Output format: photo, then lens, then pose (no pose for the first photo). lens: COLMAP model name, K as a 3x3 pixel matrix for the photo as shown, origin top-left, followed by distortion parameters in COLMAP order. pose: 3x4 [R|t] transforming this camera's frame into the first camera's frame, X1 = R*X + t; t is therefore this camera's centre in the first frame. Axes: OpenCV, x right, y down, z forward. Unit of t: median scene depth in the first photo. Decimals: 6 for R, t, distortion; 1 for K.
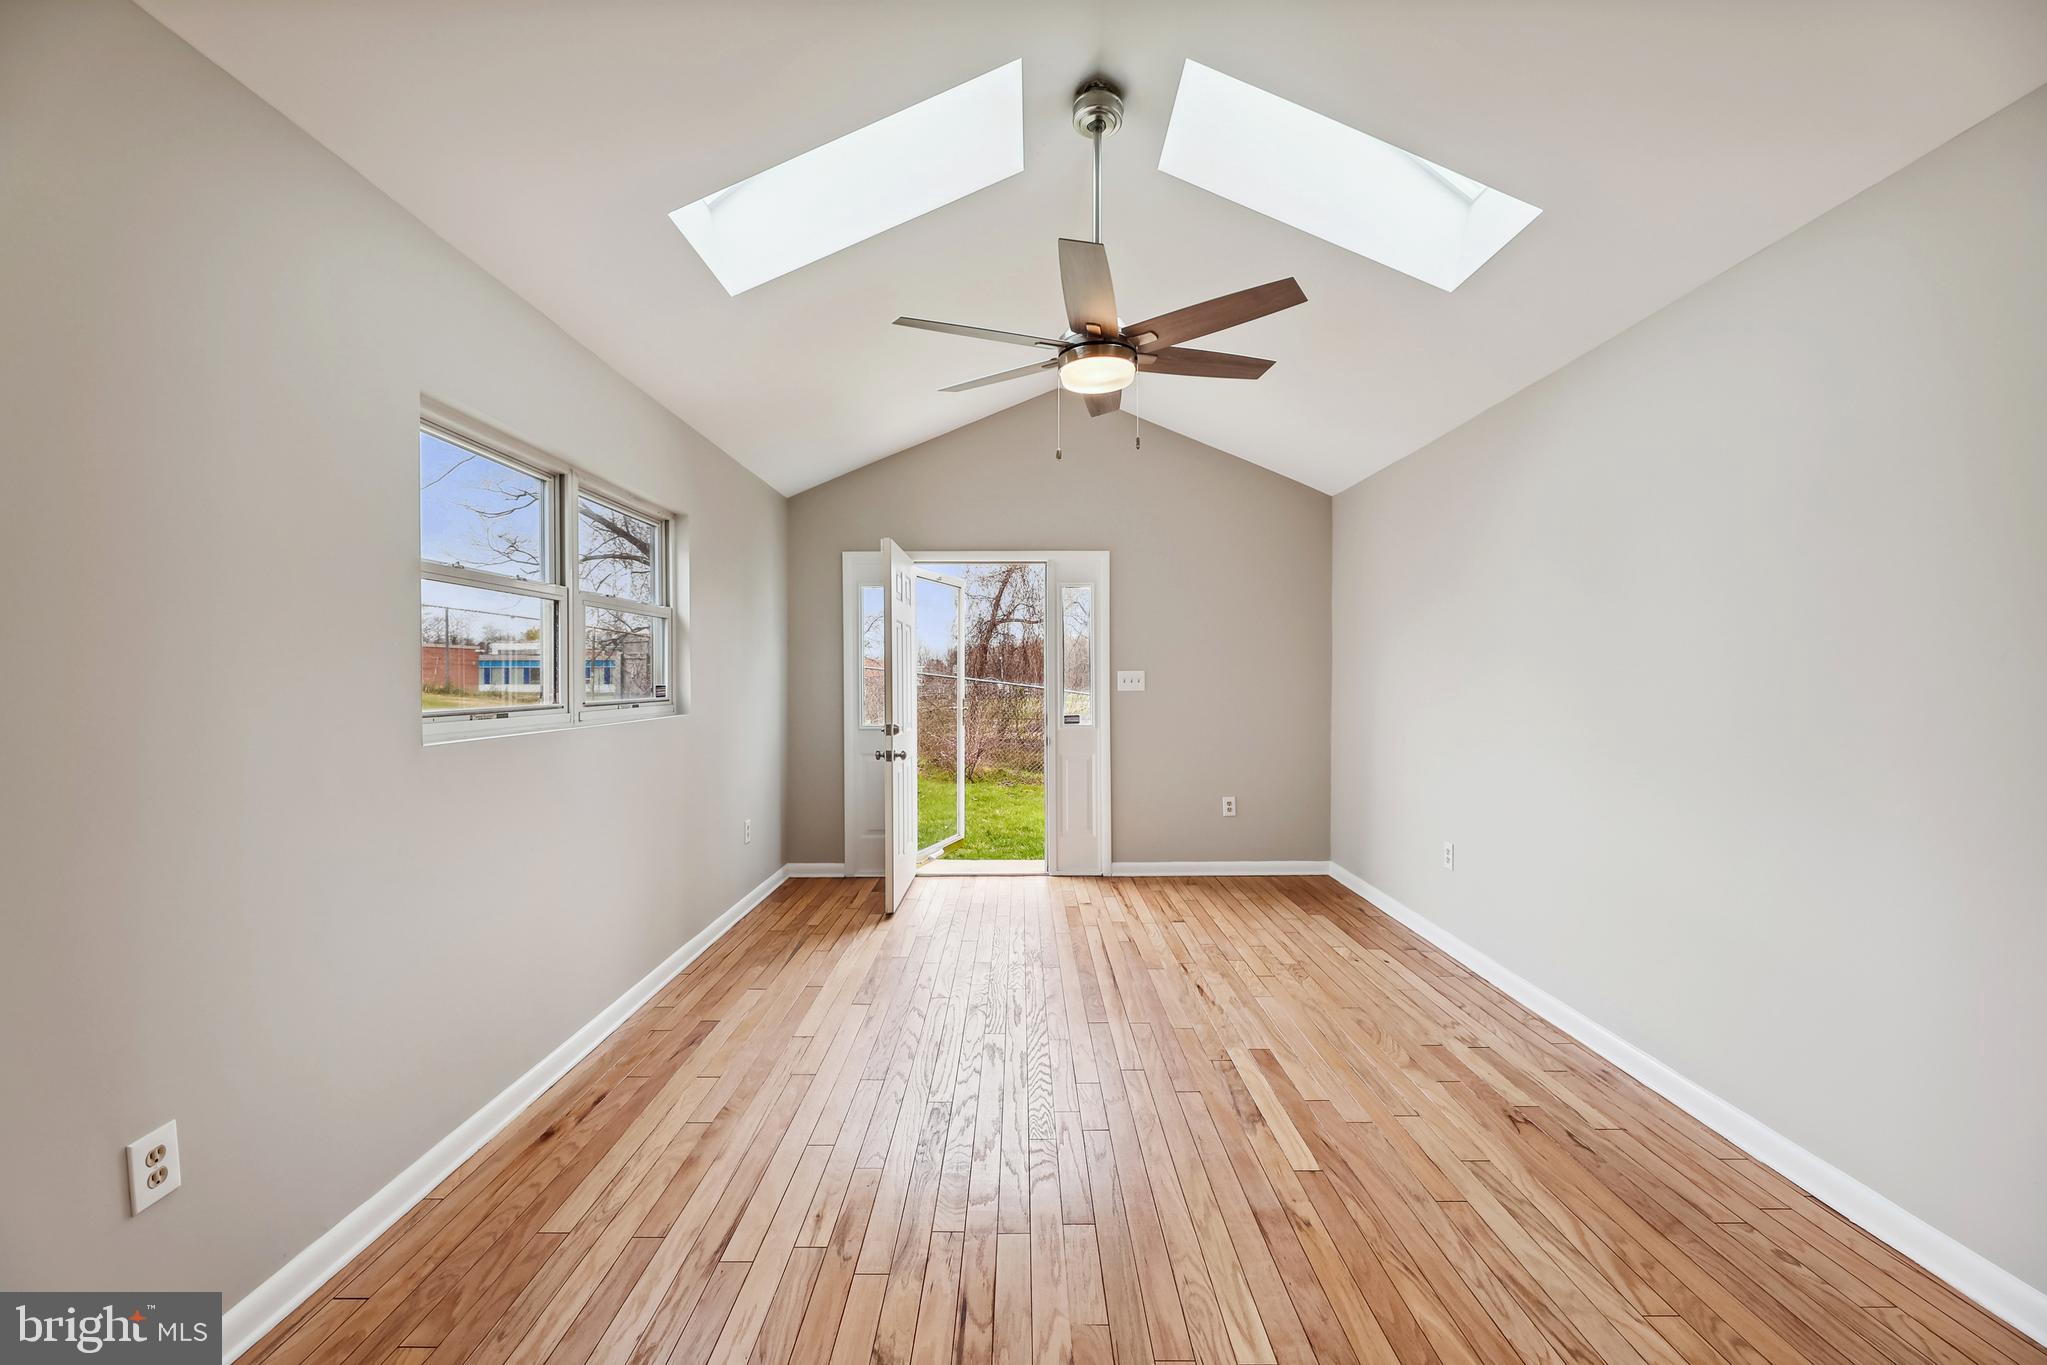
lens RADIAL K [[841.7, 0, 1023.0], [0, 841.7, 678.3], [0, 0, 1]] dist [-0.001373, 0.000394]
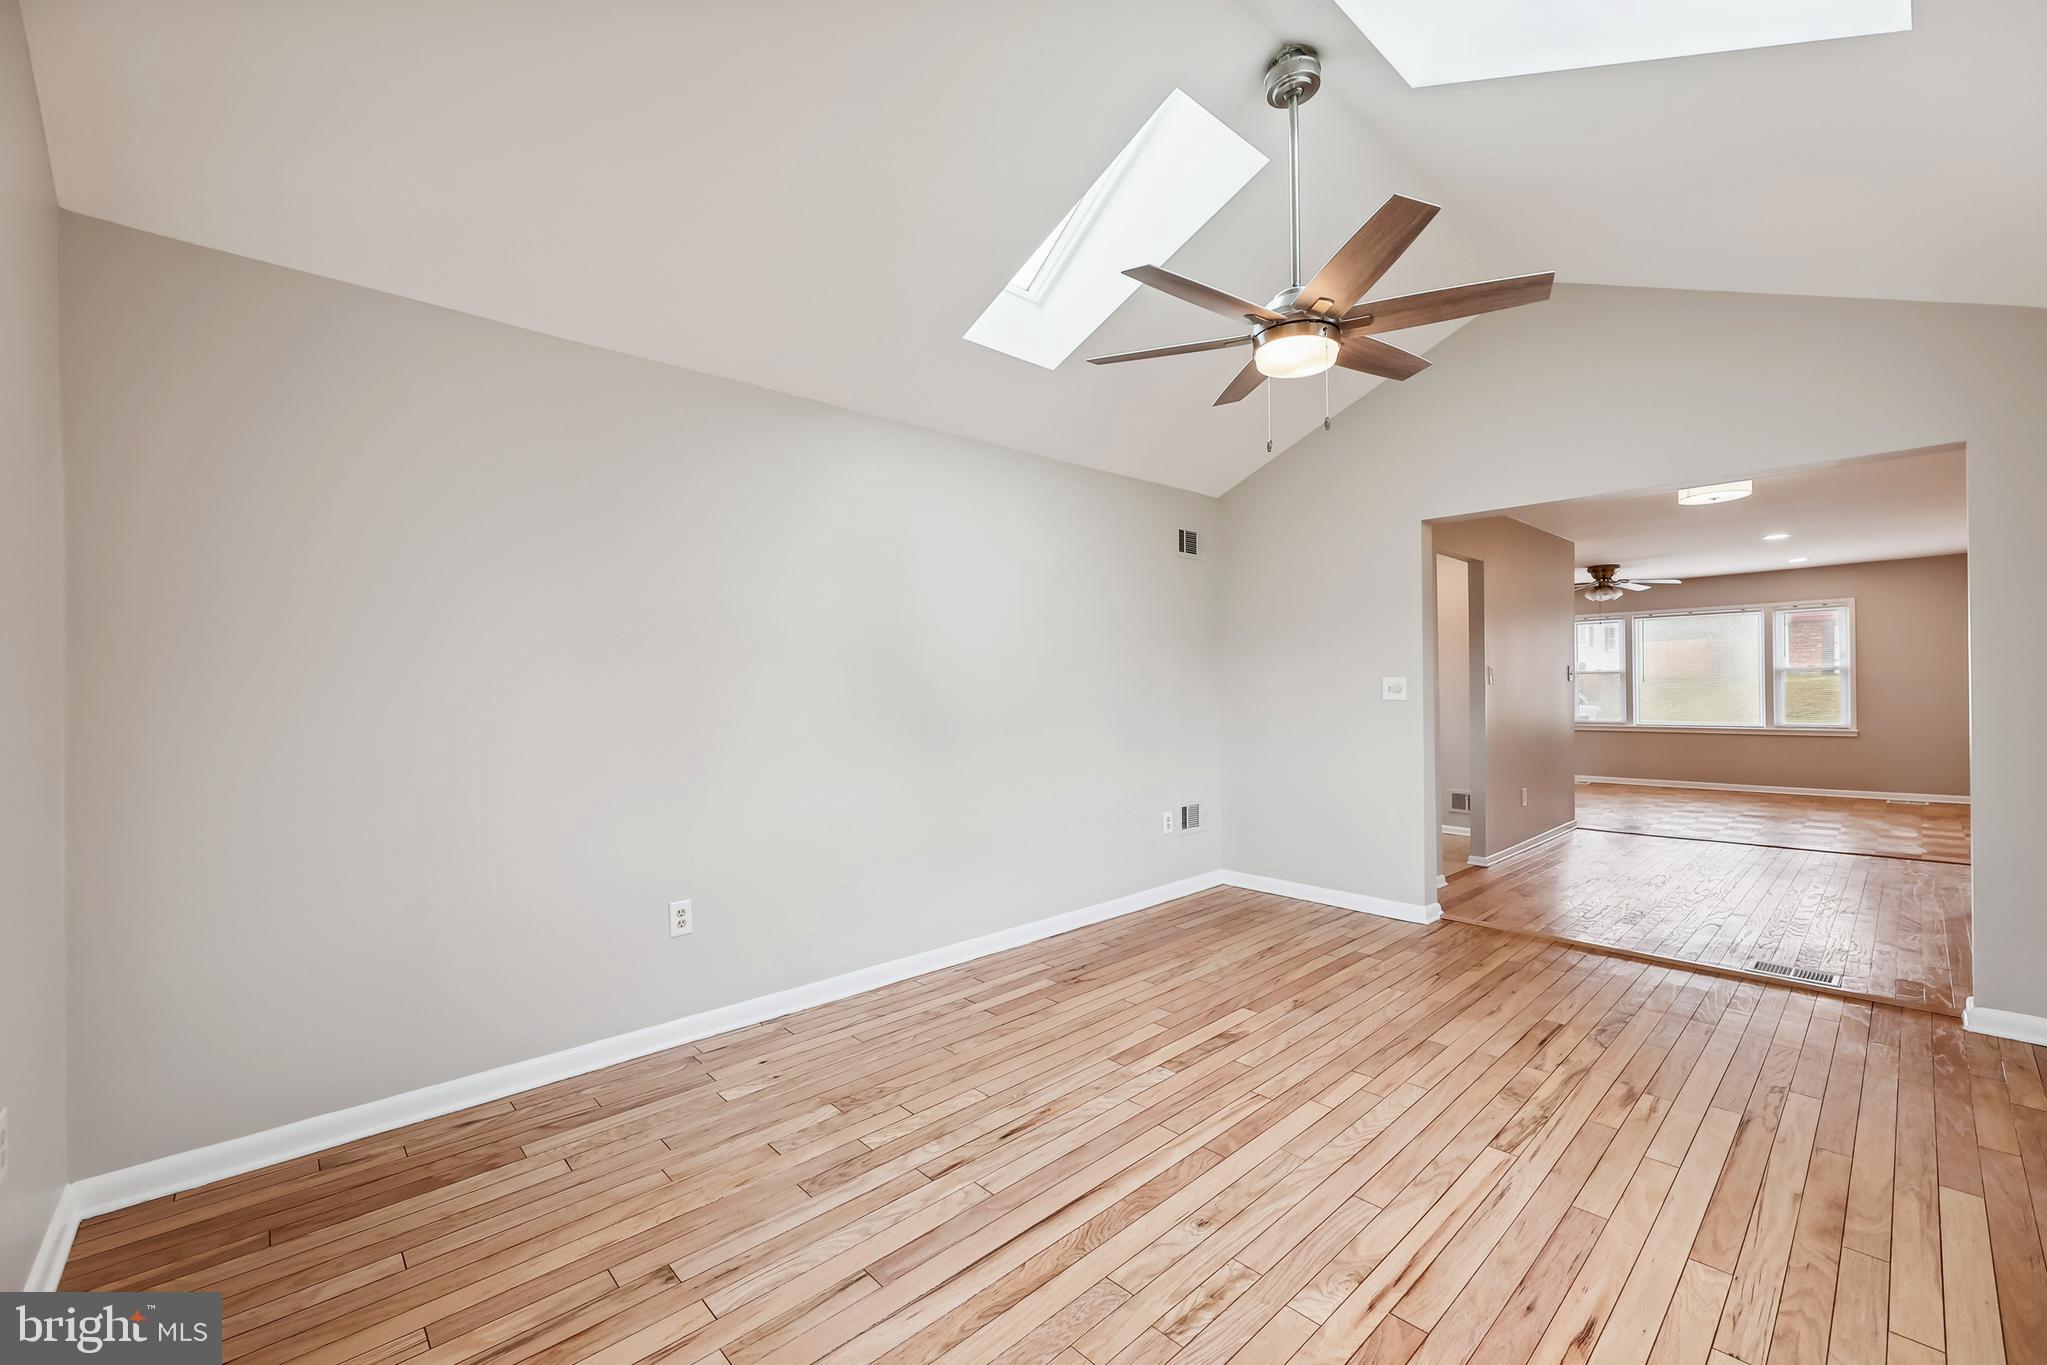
lens RADIAL K [[841.7, 0, 1019.8], [0, 841.7, 685.3], [0, 0, 1]] dist [-0.001373, 0.000394]
pose [[-0.684092, 0.008681, 0.729344, -0.368644], [0.012918, 0.999917, 0.000216, 0.005411], [-0.729281, 0.009569, -0.684147, 1.812179]]
